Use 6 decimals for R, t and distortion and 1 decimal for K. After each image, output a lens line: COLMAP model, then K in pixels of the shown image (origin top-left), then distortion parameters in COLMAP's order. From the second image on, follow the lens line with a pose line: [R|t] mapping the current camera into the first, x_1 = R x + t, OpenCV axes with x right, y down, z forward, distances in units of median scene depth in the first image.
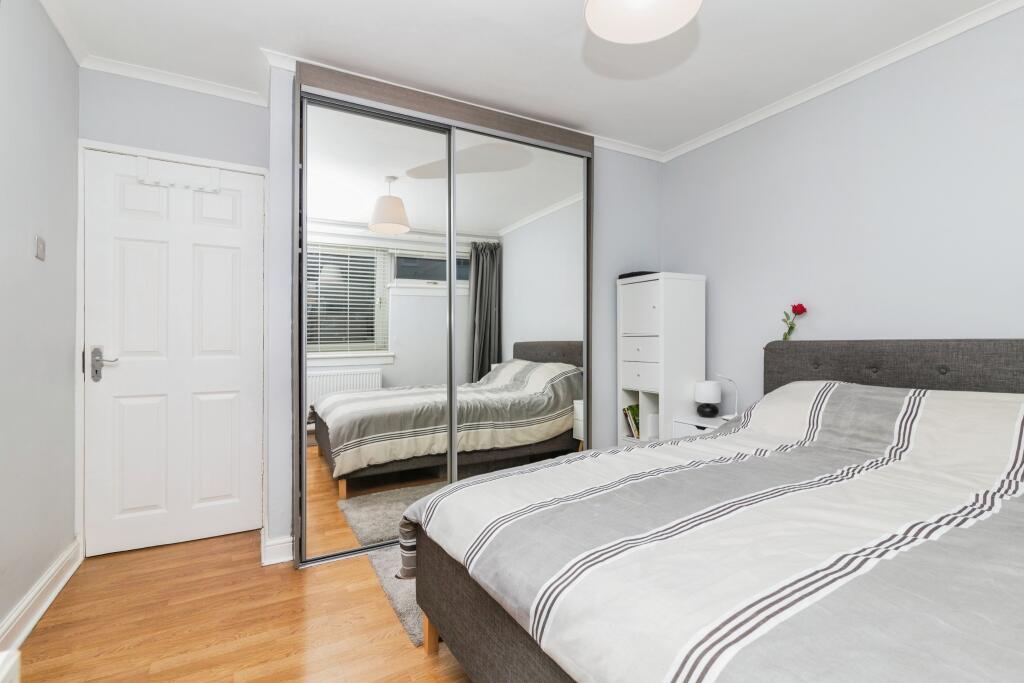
lens RADIAL K [[461.8, 0, 512.2], [0, 461.8, 356.0], [0, 0, 1]] dist [-0.002230, -0.000131]
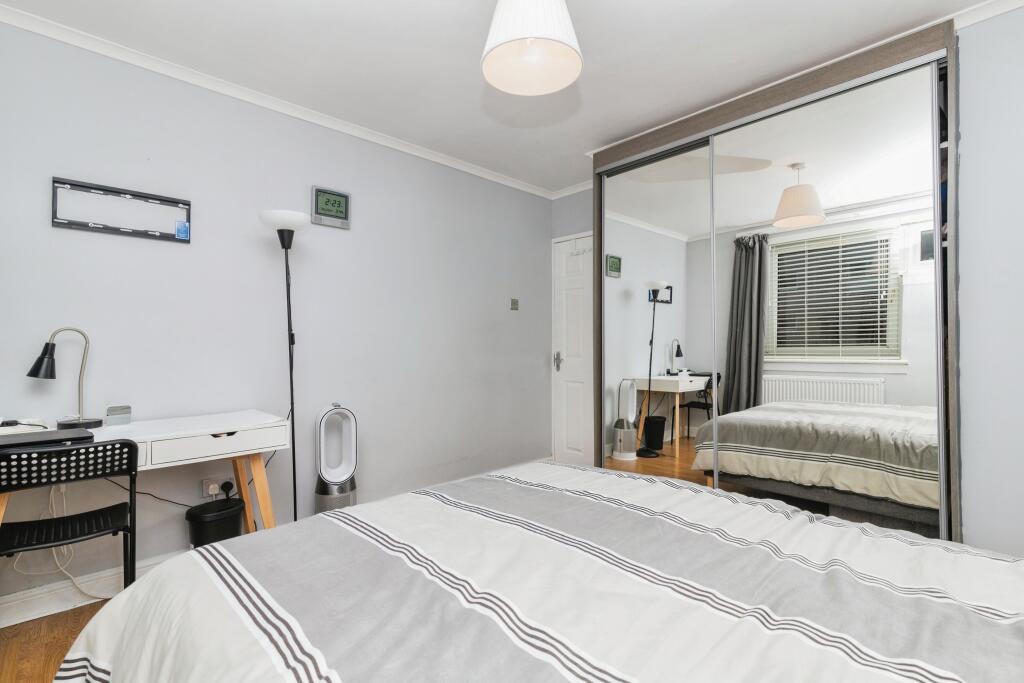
lens RADIAL K [[466.2, 0, 512.0], [0, 466.2, 341.5], [0, 0, 1]] dist [-0.001122, 0.000164]
pose [[0.244290, -0.000400, -0.969702, 0.754476], [-0.022341, 0.999732, -0.006041, -0.040283], [0.969445, 0.023140, 0.244215, 0.358235]]
